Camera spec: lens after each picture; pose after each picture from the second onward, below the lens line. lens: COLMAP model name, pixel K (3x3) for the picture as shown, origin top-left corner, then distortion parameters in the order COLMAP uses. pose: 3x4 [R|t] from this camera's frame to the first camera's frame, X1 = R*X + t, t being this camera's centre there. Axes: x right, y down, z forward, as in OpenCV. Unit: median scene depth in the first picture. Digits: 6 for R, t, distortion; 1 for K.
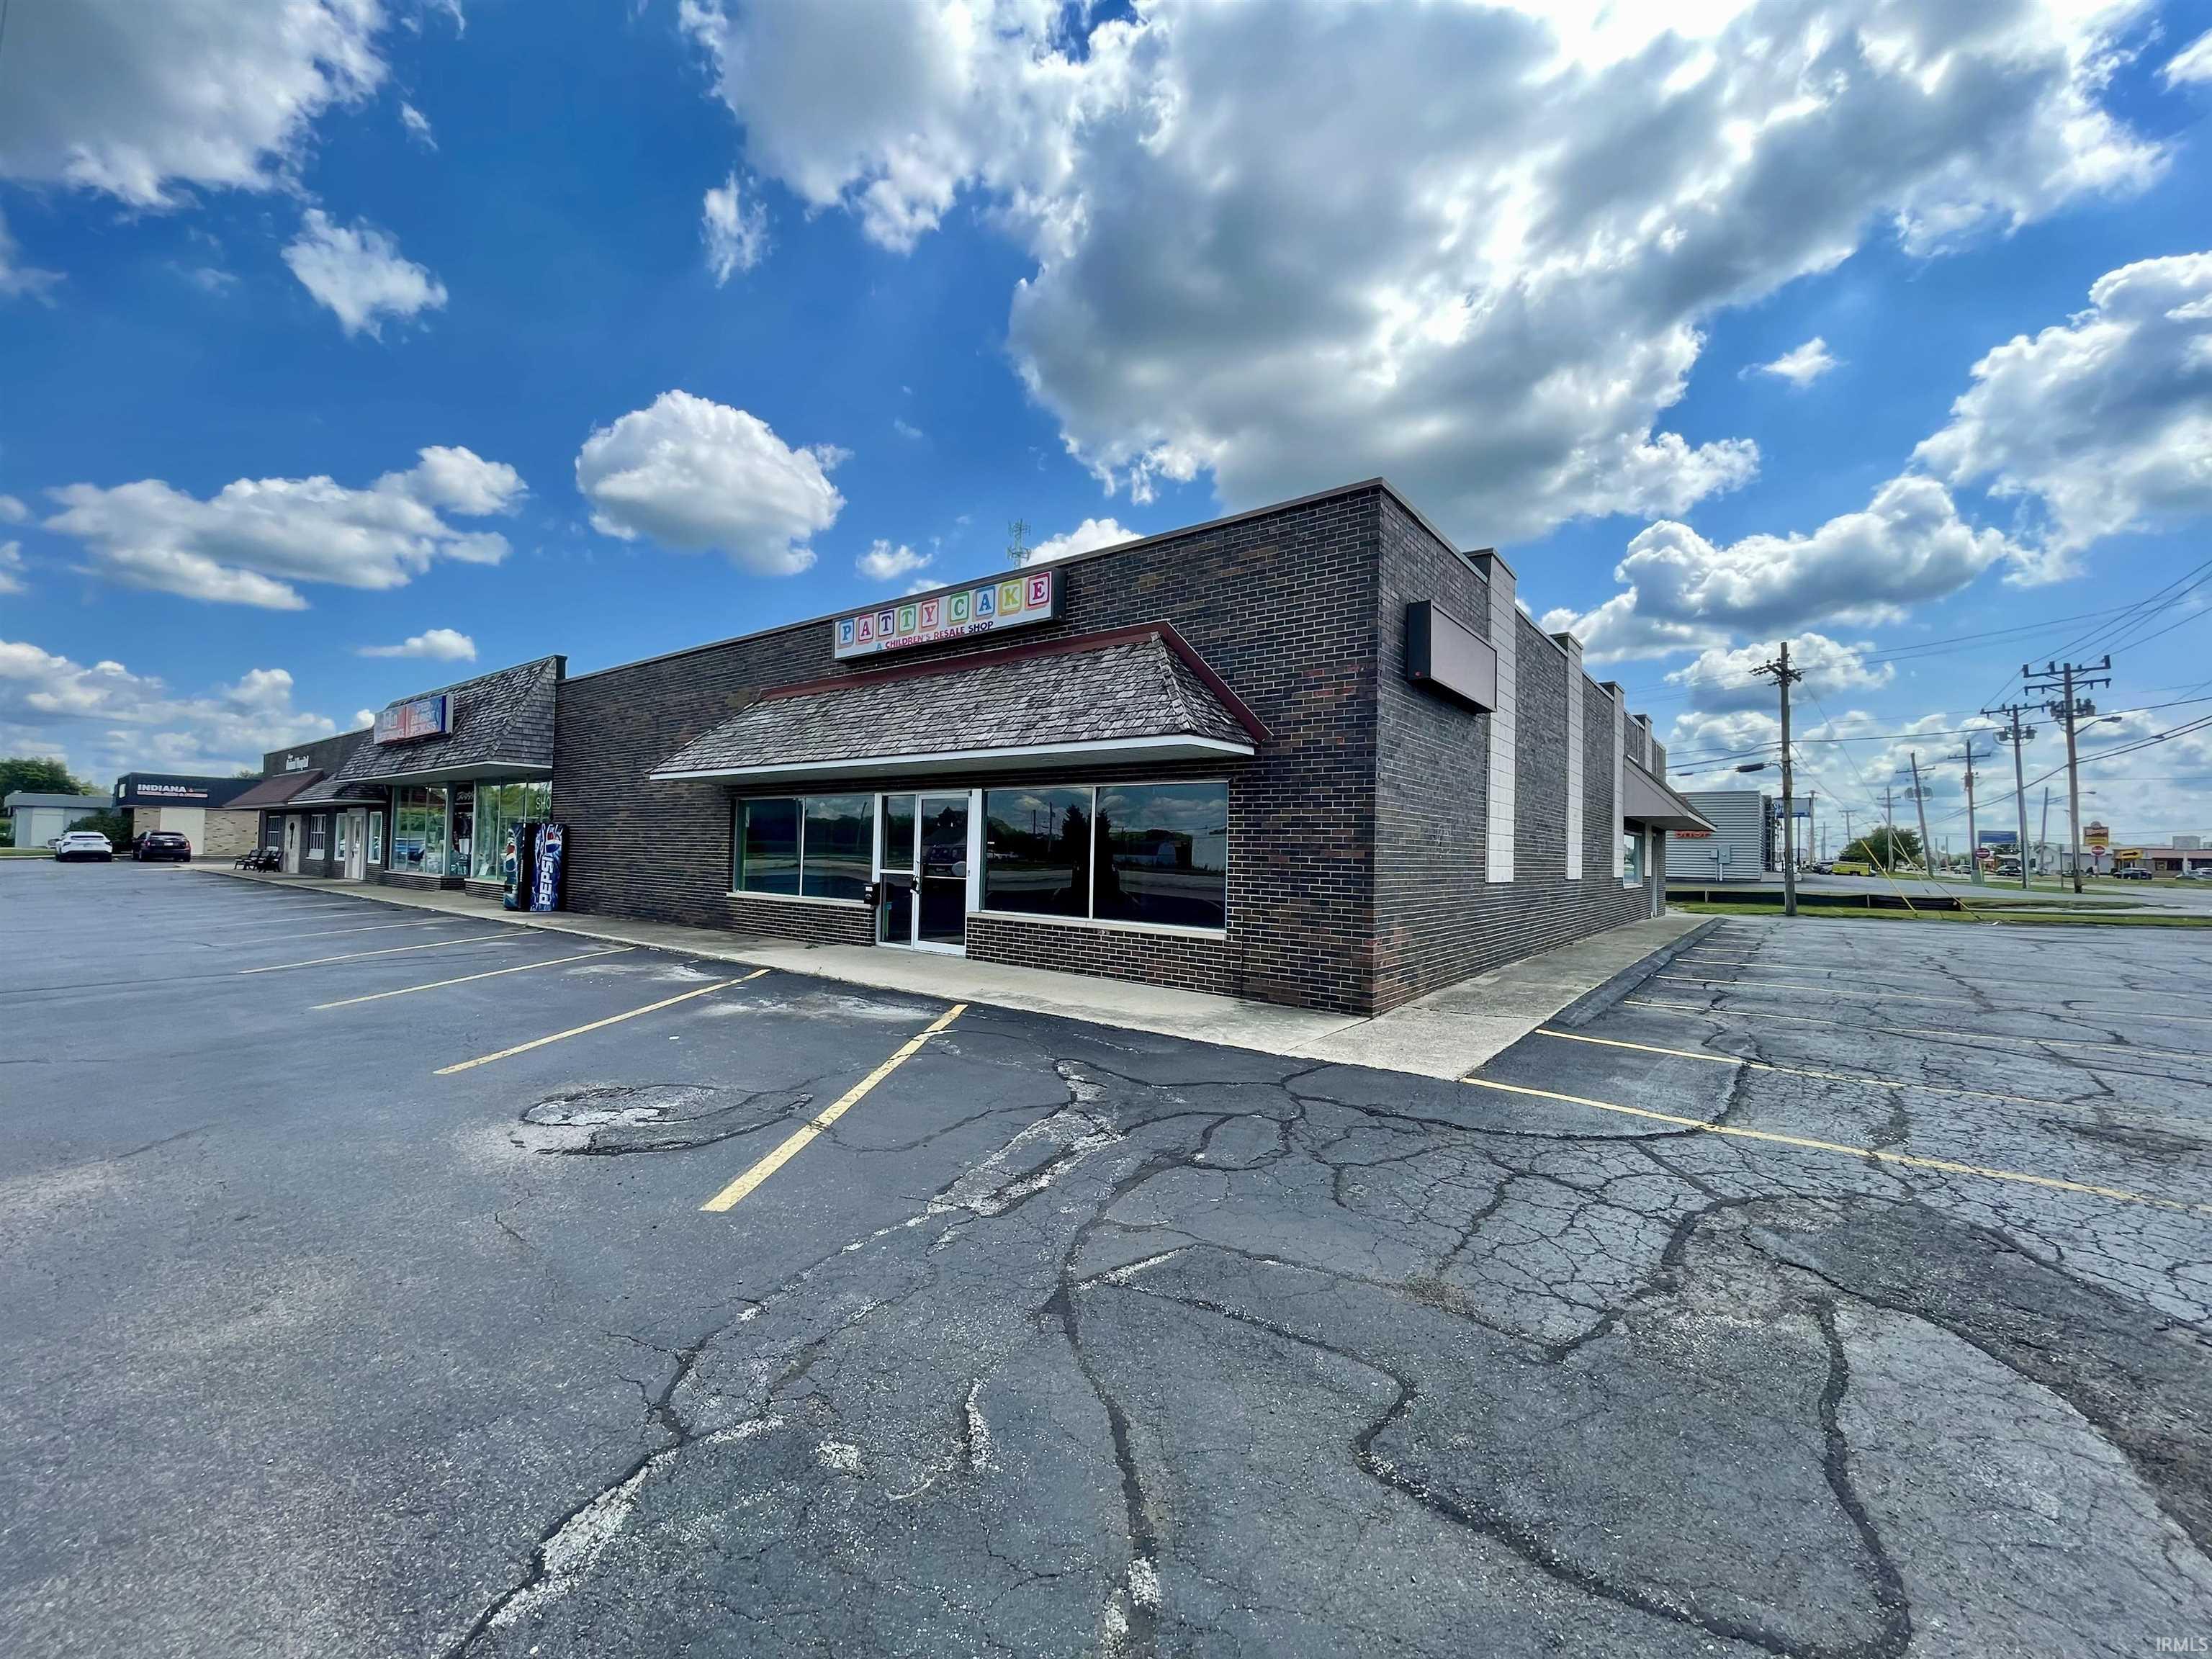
lens RADIAL K [[893.7, 0, 1114.2], [0, 893.7, 820.5], [0, 0, 1]] dist [-0.002970, 0.001071]
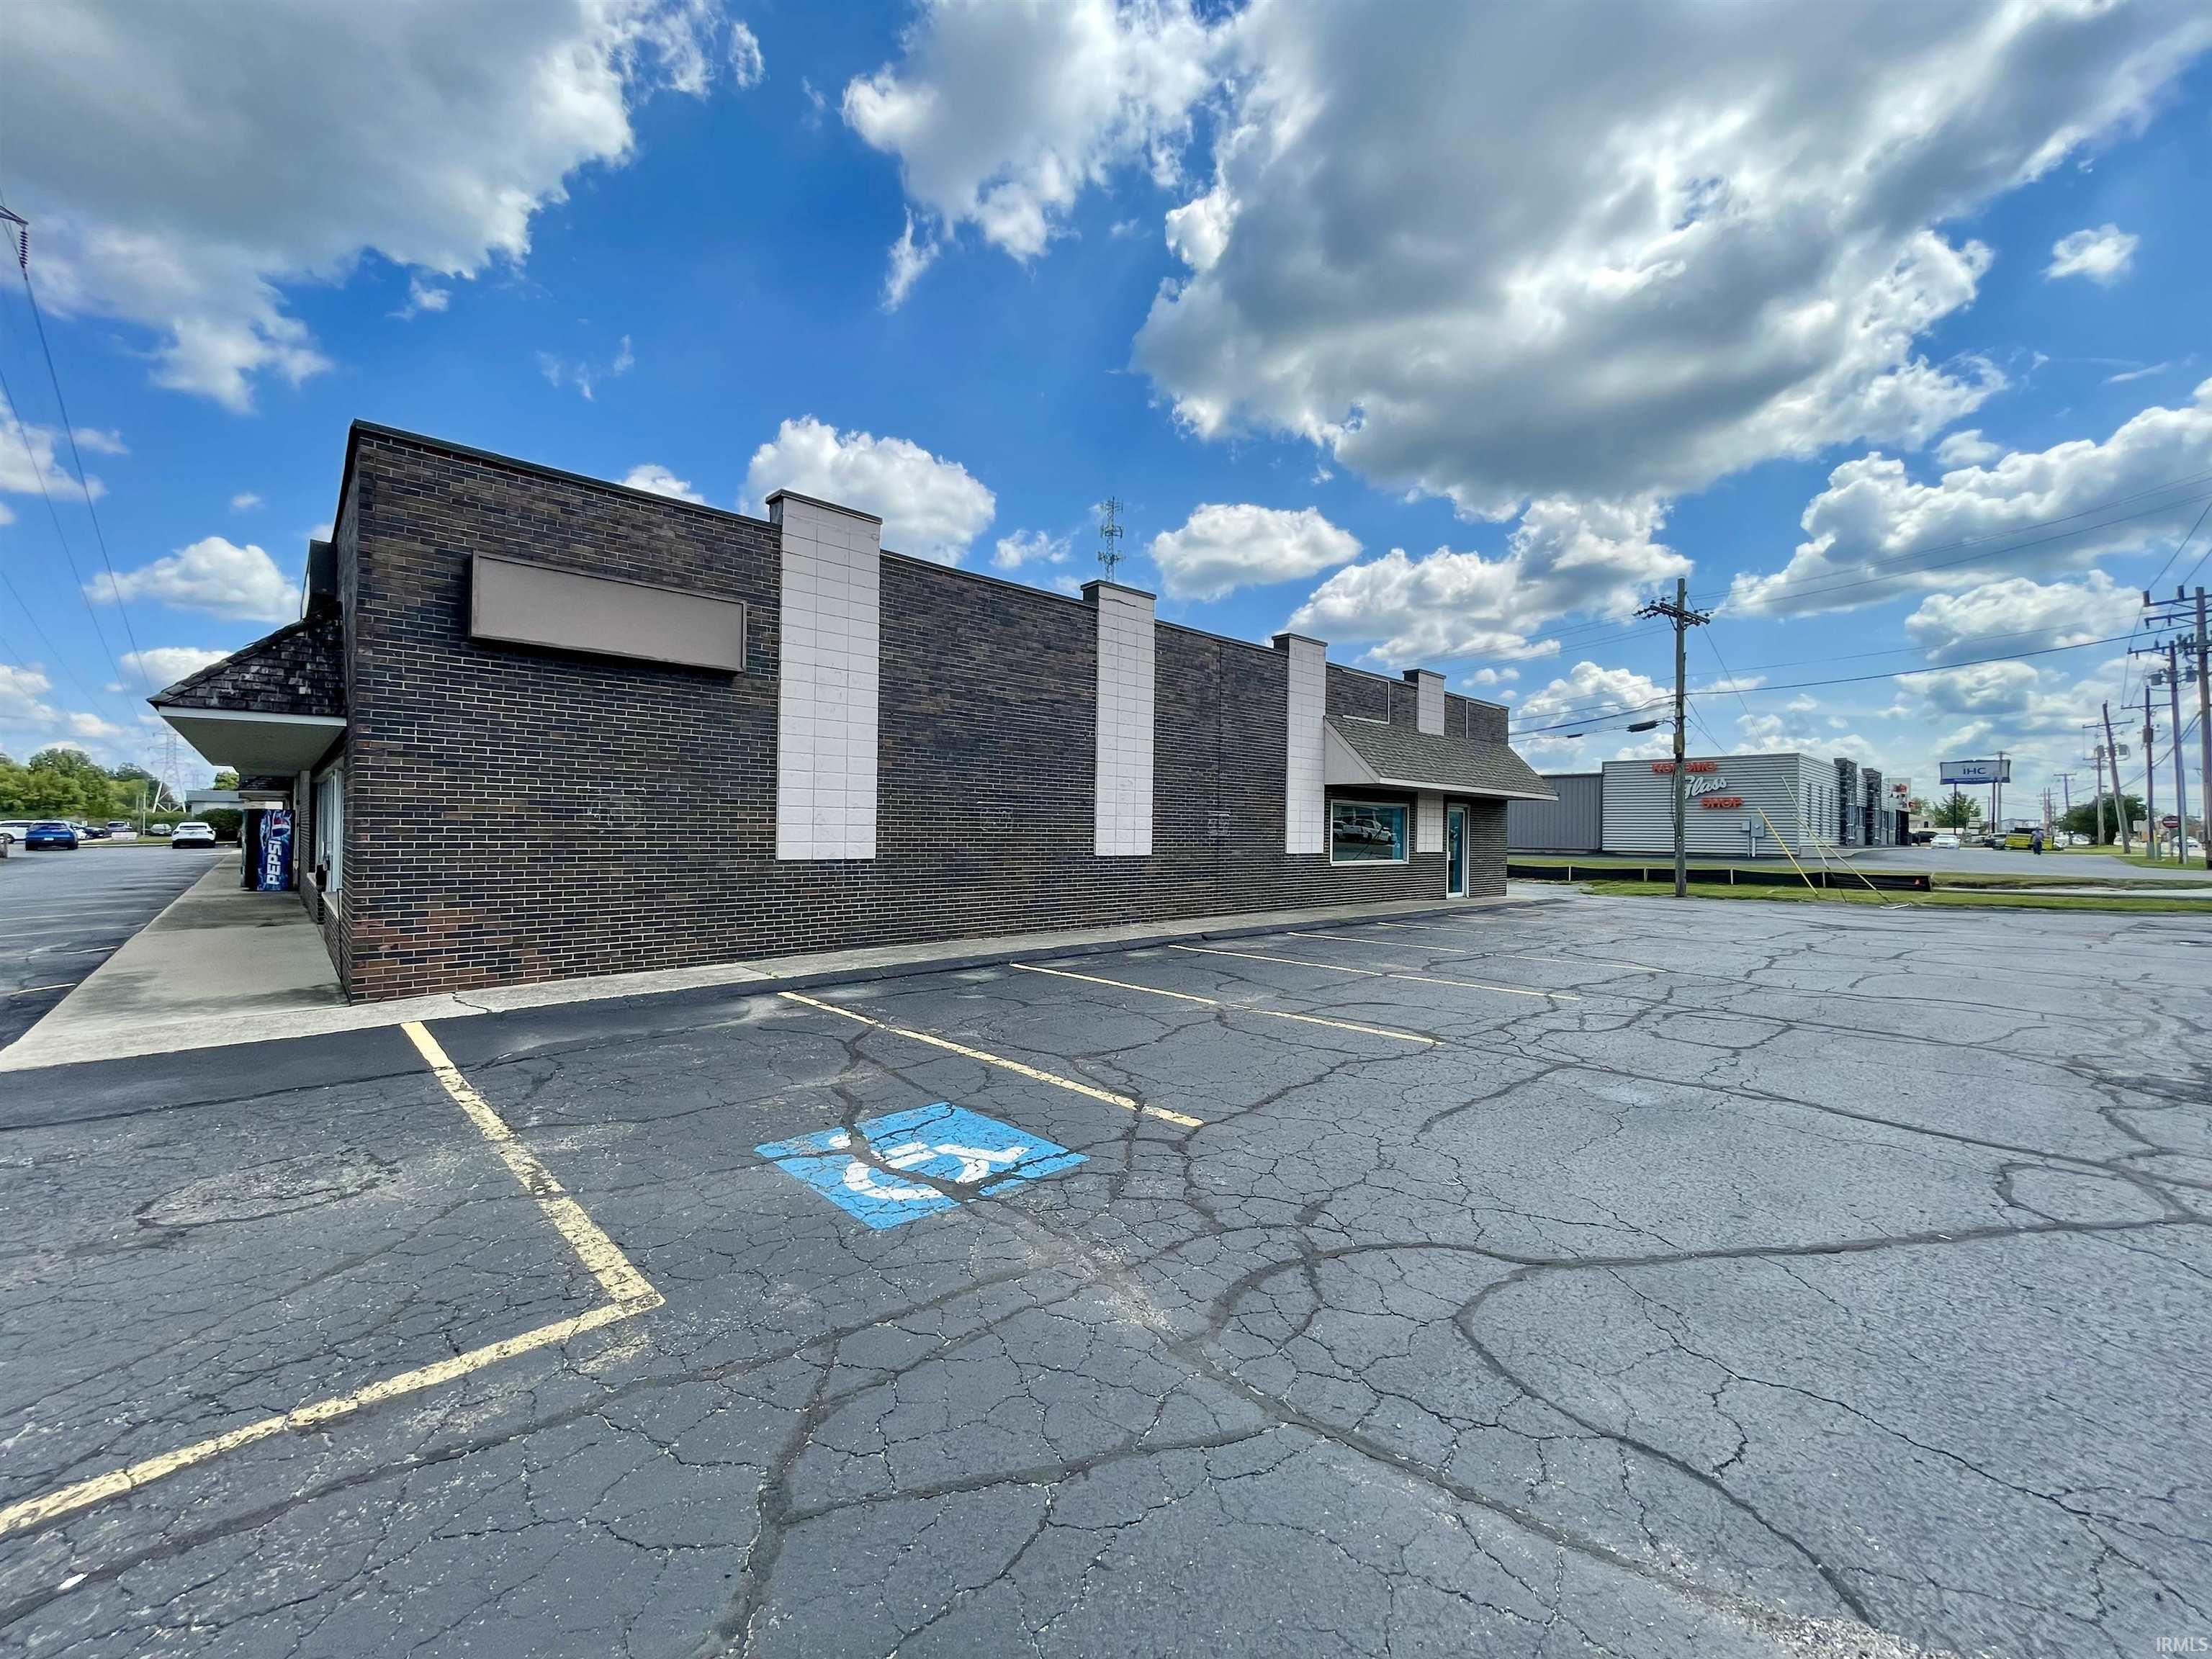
lens RADIAL K [[893.7, 0, 1134.8], [0, 893.7, 800.4], [0, 0, 1]] dist [-0.002970, 0.001071]
pose [[0.987370, -0.015635, -0.157657, 0.875296], [0.015686, 0.999877, -0.000919, 0.014944], [0.157652, -0.001566, 0.987493, 0.152754]]
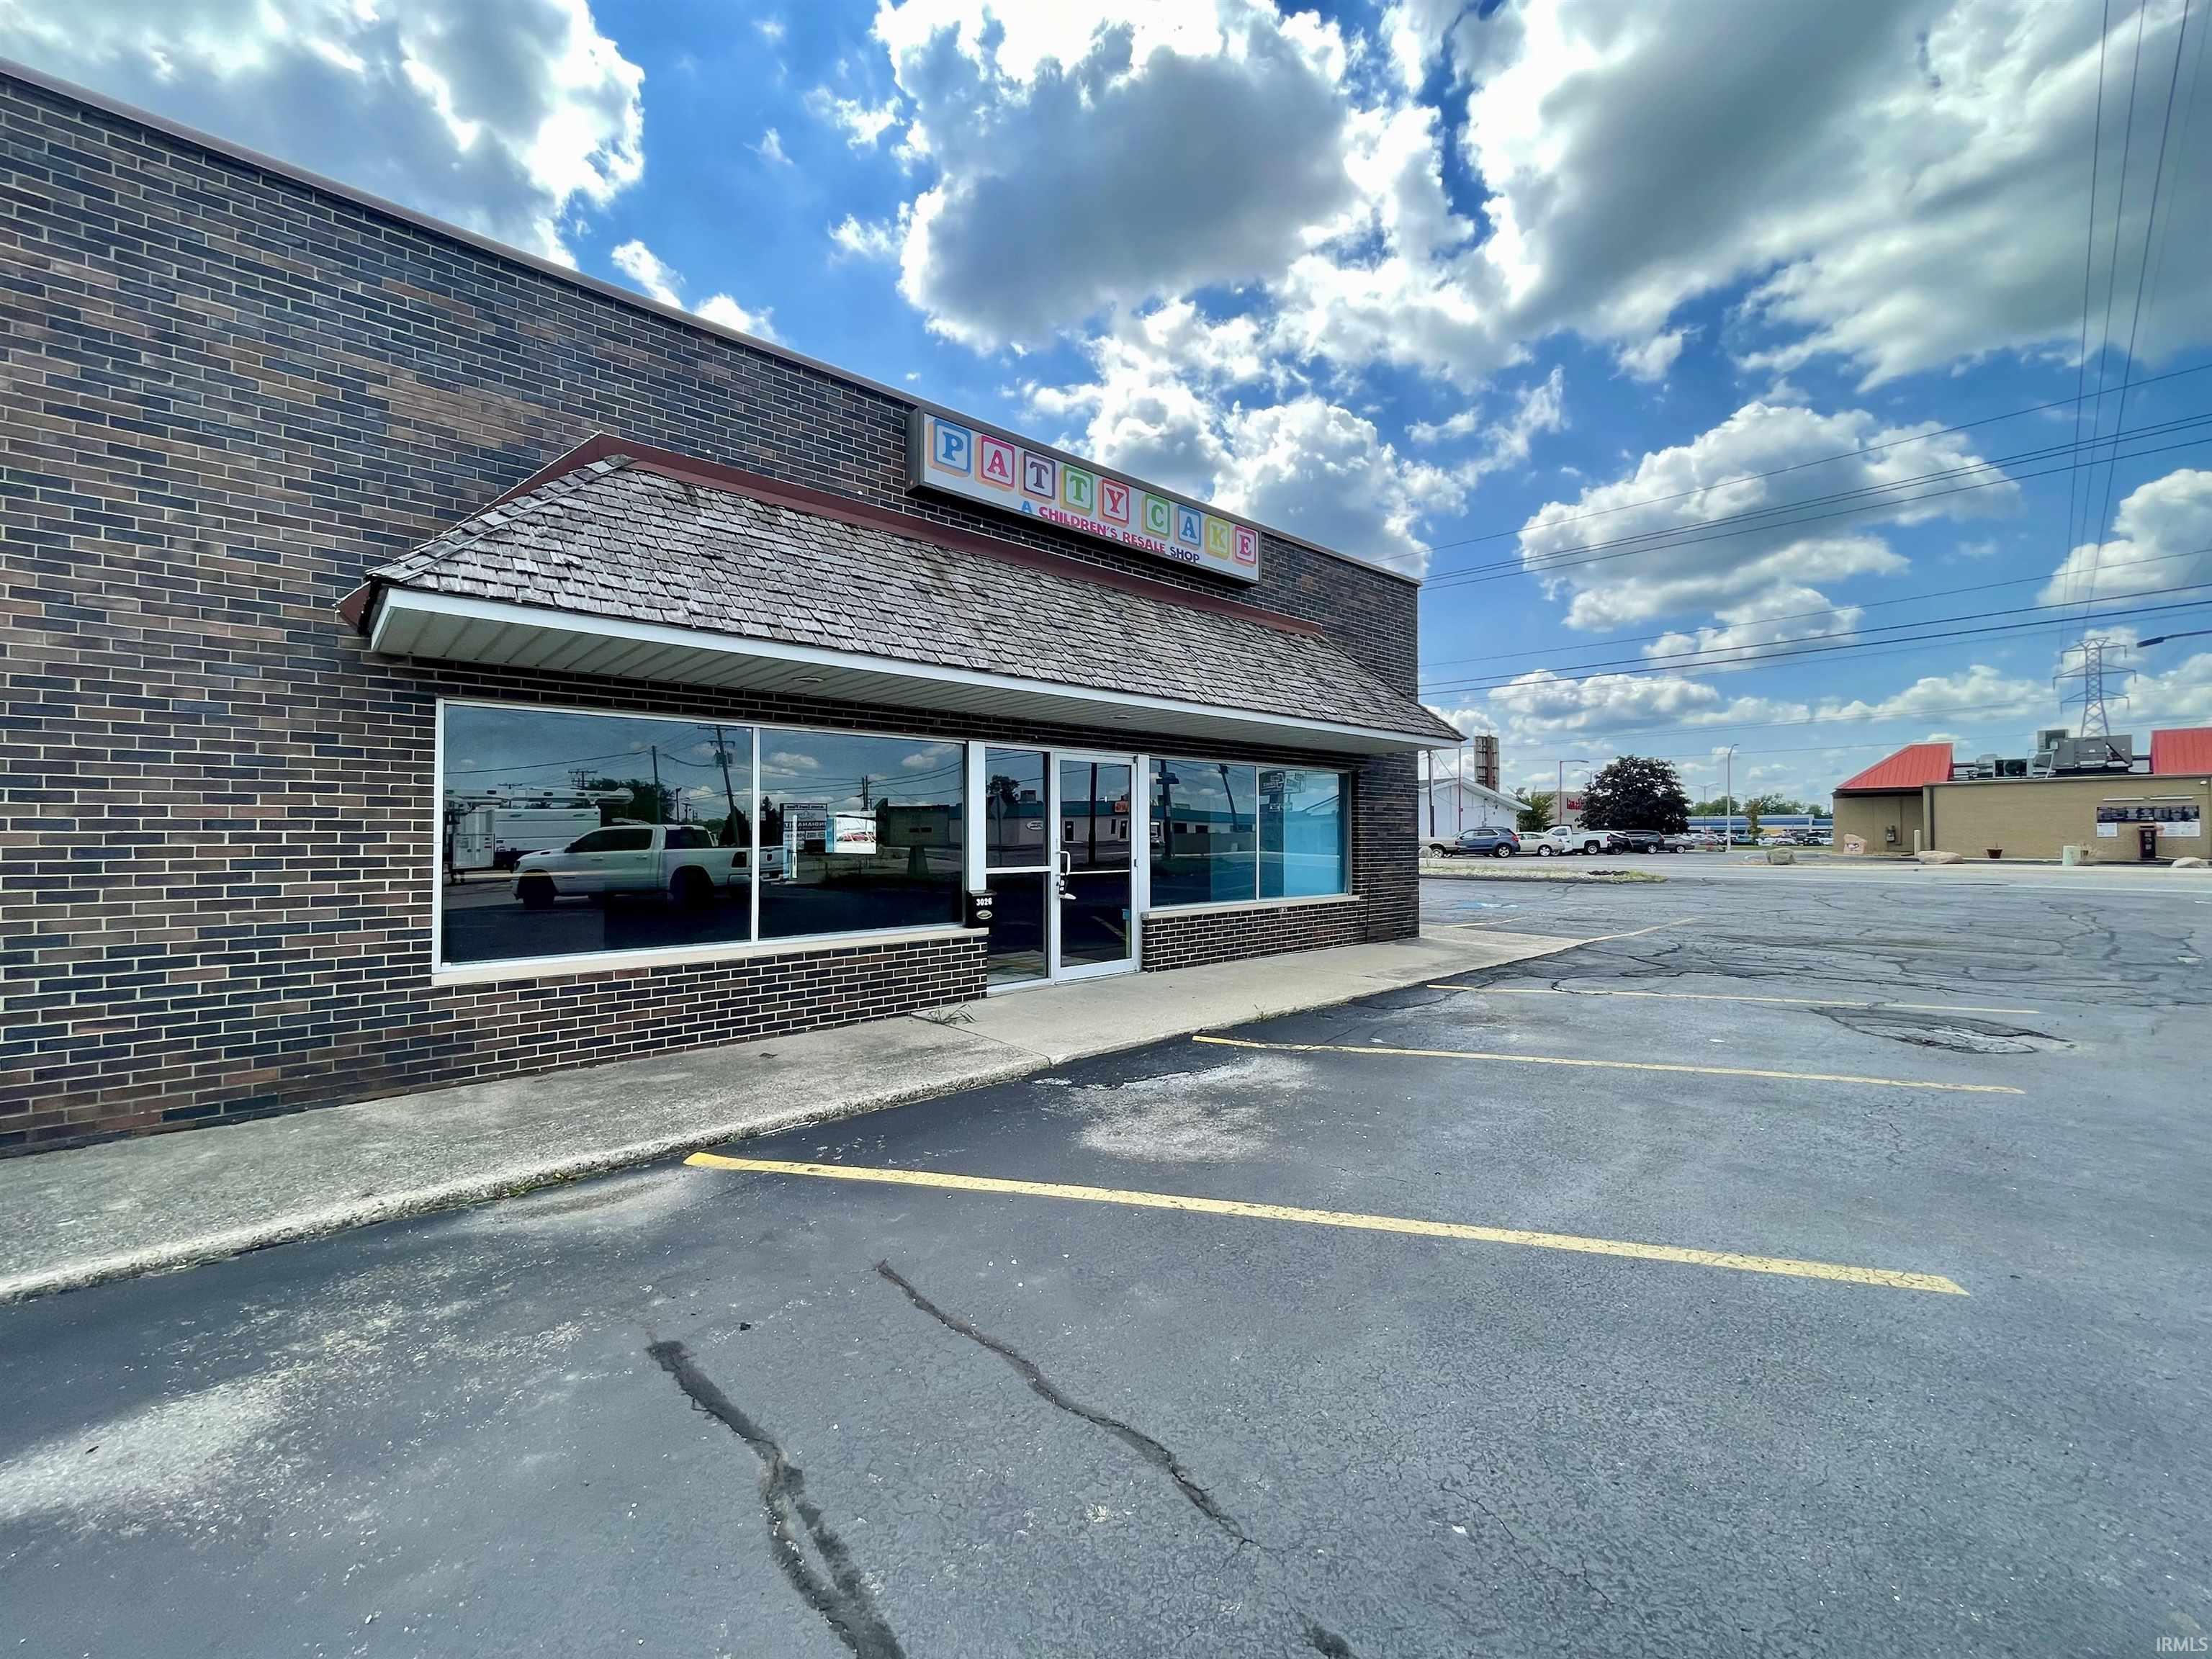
lens RADIAL K [[893.7, 0, 1046.4], [0, 893.7, 814.4], [0, 0, 1]] dist [-0.002970, 0.001071]
pose [[0.205968, 0.000814, 0.978558, -0.884634], [-0.027800, 0.999601, 0.005020, 0.014735], [-0.978164, -0.028238, 0.205908, 0.871941]]
